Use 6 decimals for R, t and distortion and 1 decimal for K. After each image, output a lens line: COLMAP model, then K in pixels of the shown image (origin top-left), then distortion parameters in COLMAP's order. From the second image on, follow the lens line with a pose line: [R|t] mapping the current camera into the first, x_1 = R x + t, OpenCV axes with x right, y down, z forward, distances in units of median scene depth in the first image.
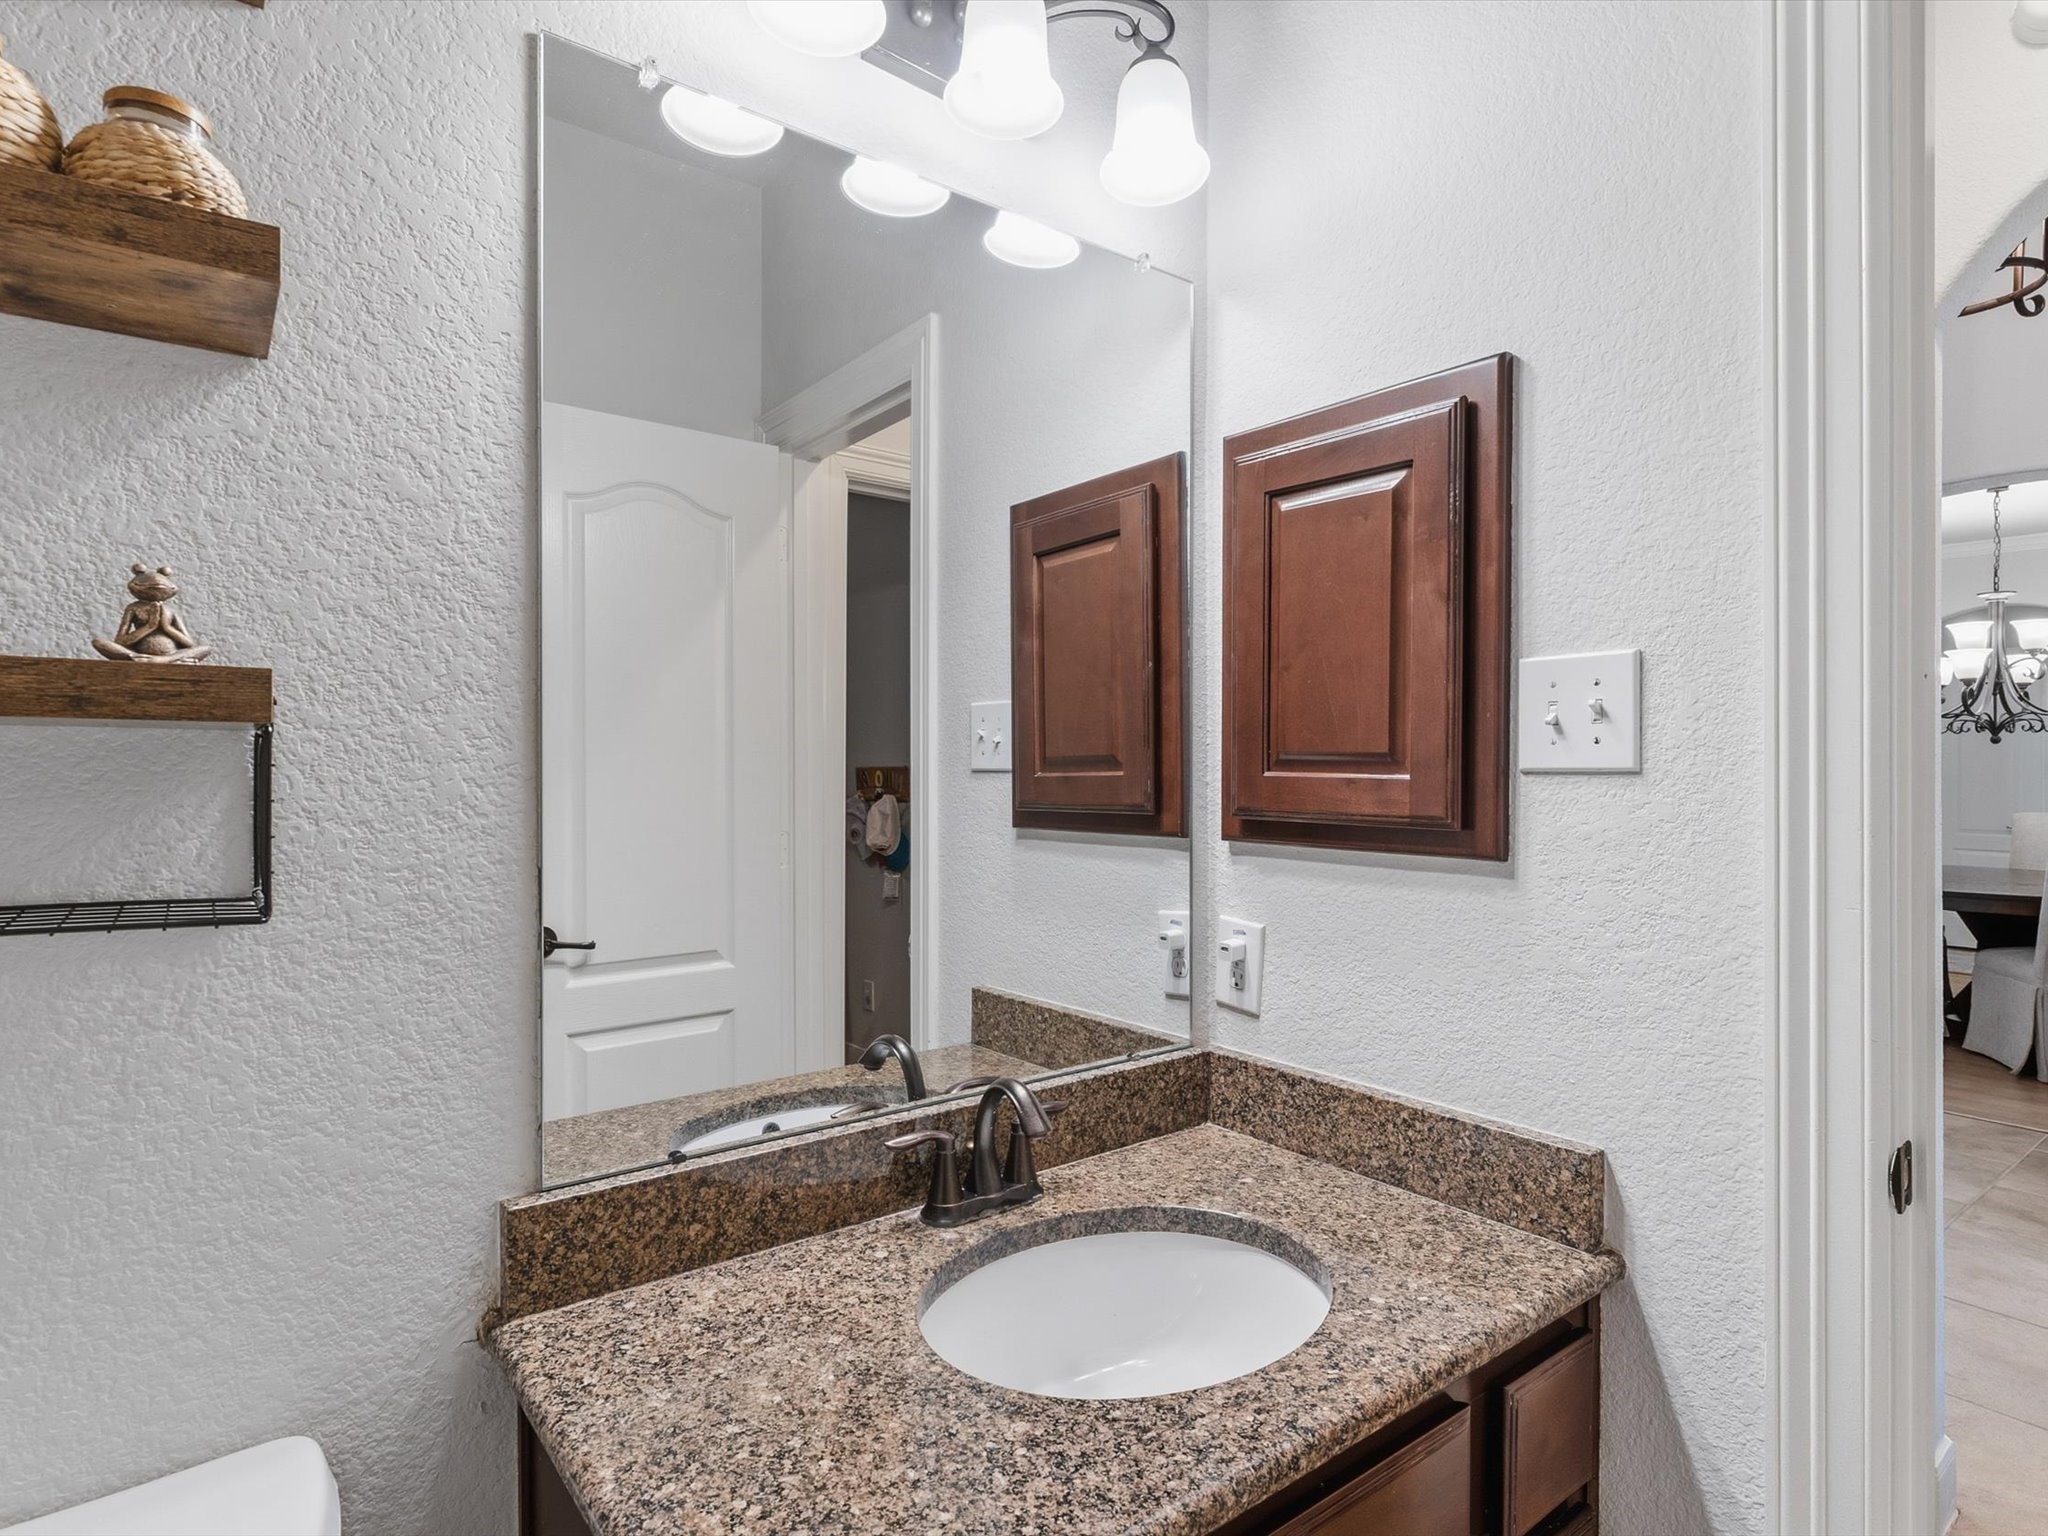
lens RADIAL K [[1105.5, 0, 1026.5], [0, 1105.5, 771.3], [0, 0, 1]] dist [0.001365, -0.001590]
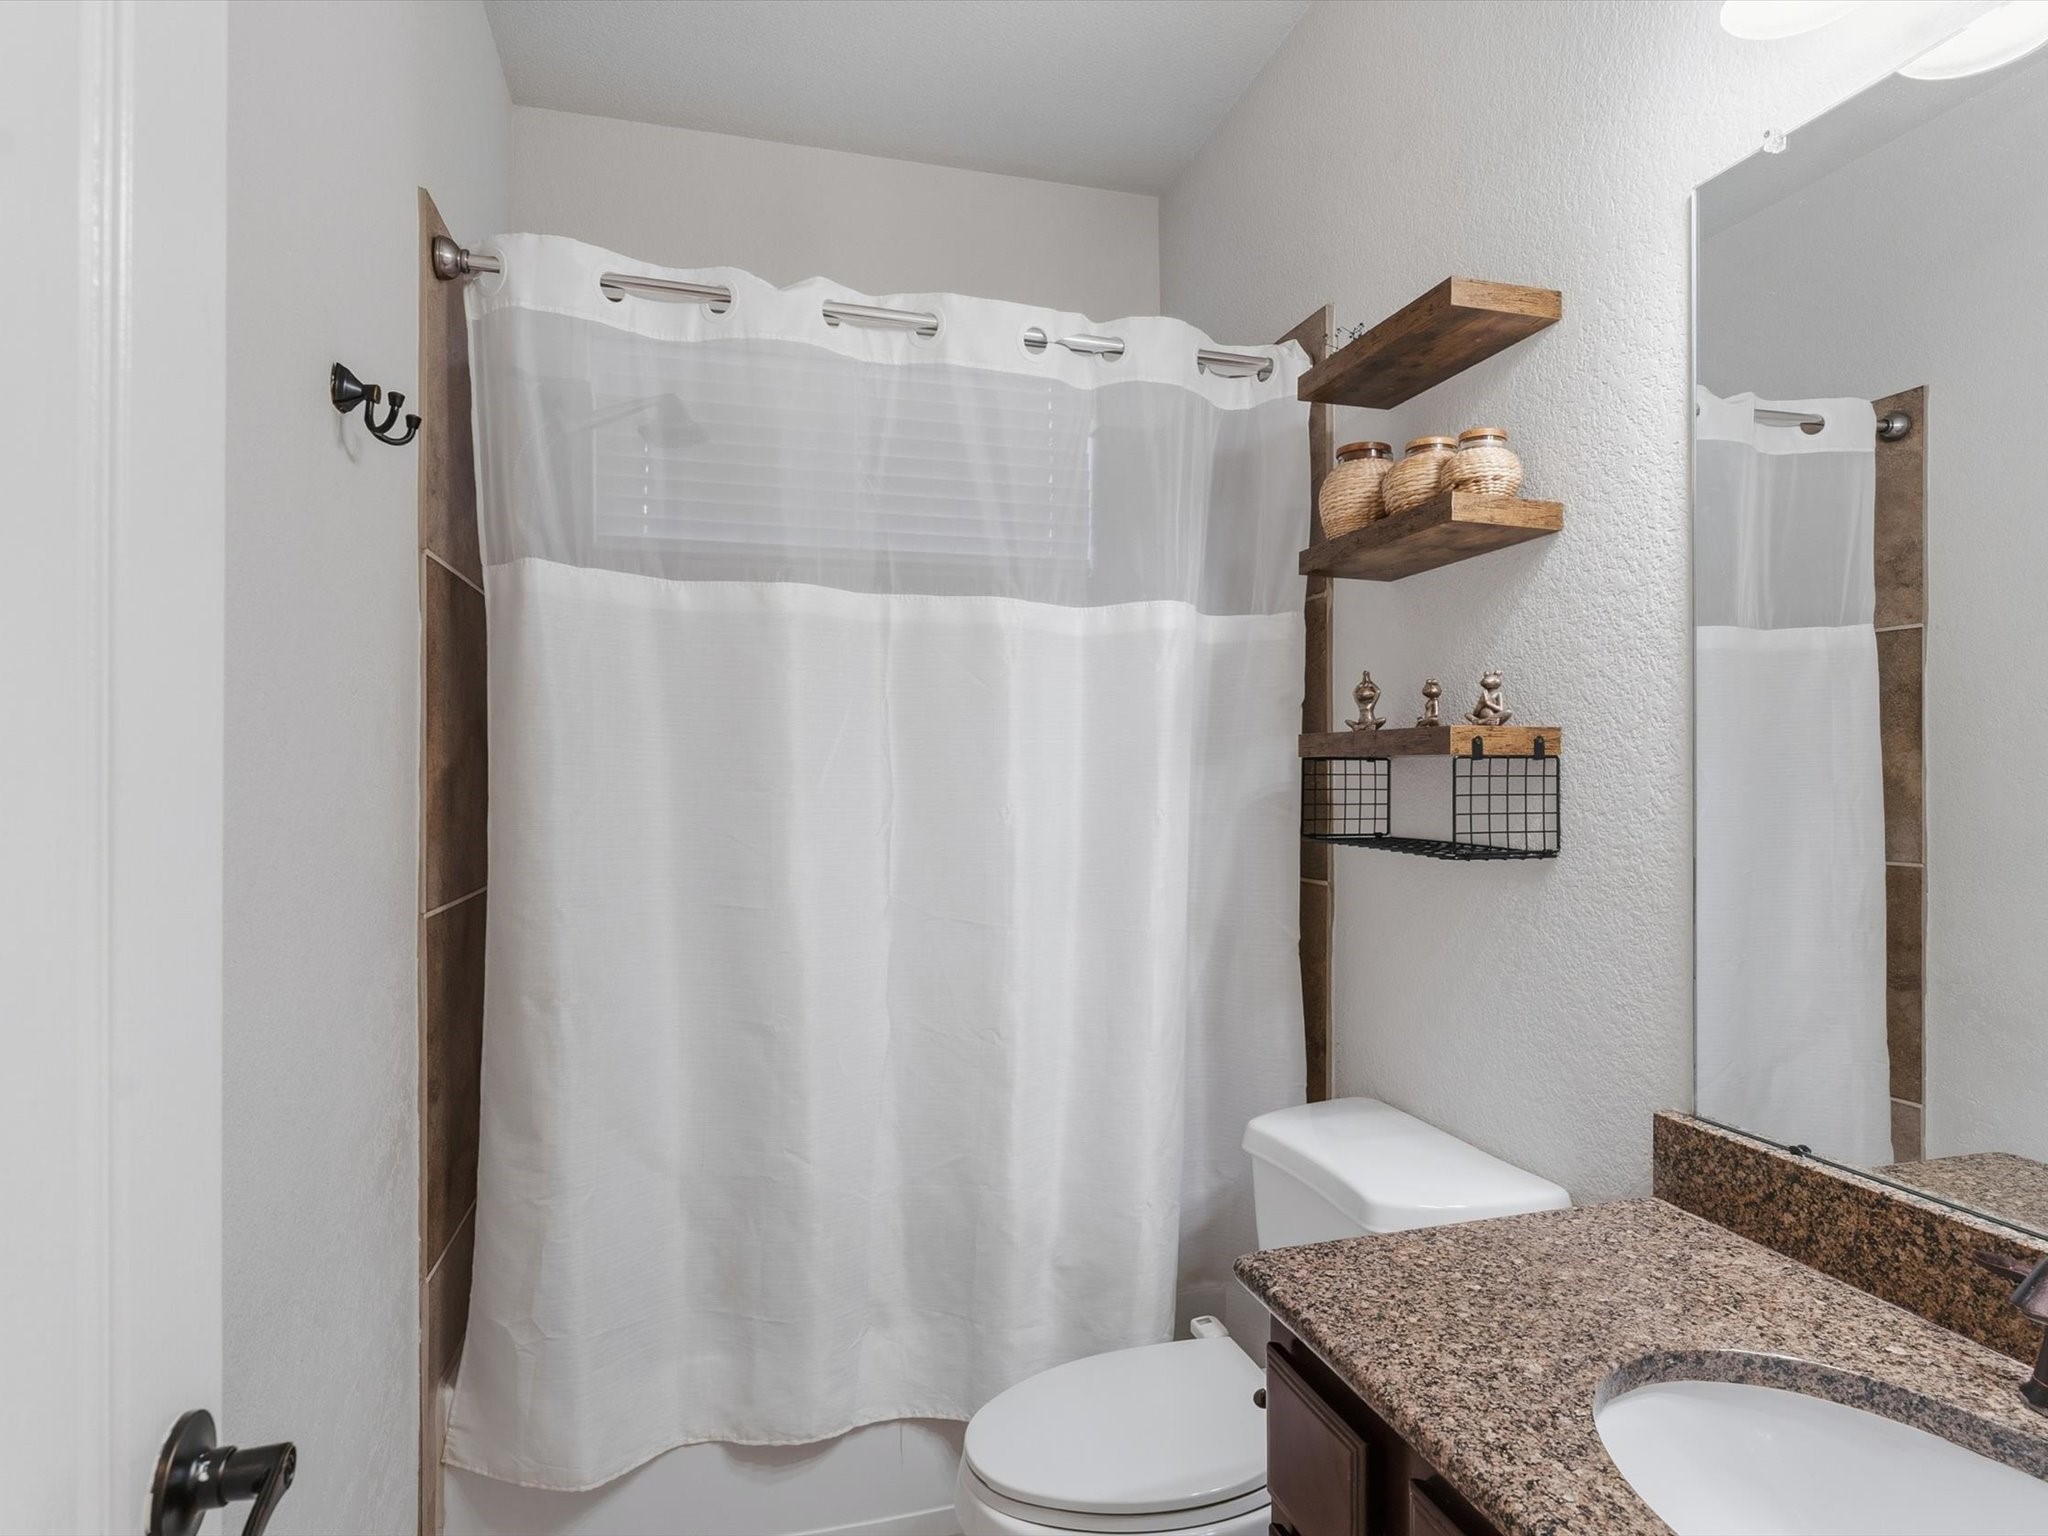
lens RADIAL K [[1105.5, 0, 1025.9], [0, 1105.5, 769.1], [0, 0, 1]] dist [0.001365, -0.001590]
pose [[-0.371512, -0.004330, -0.928418, 1.023852], [-0.001725, 0.999991, -0.003973, -0.006761], [0.928427, 0.000126, -0.371516, 0.780821]]
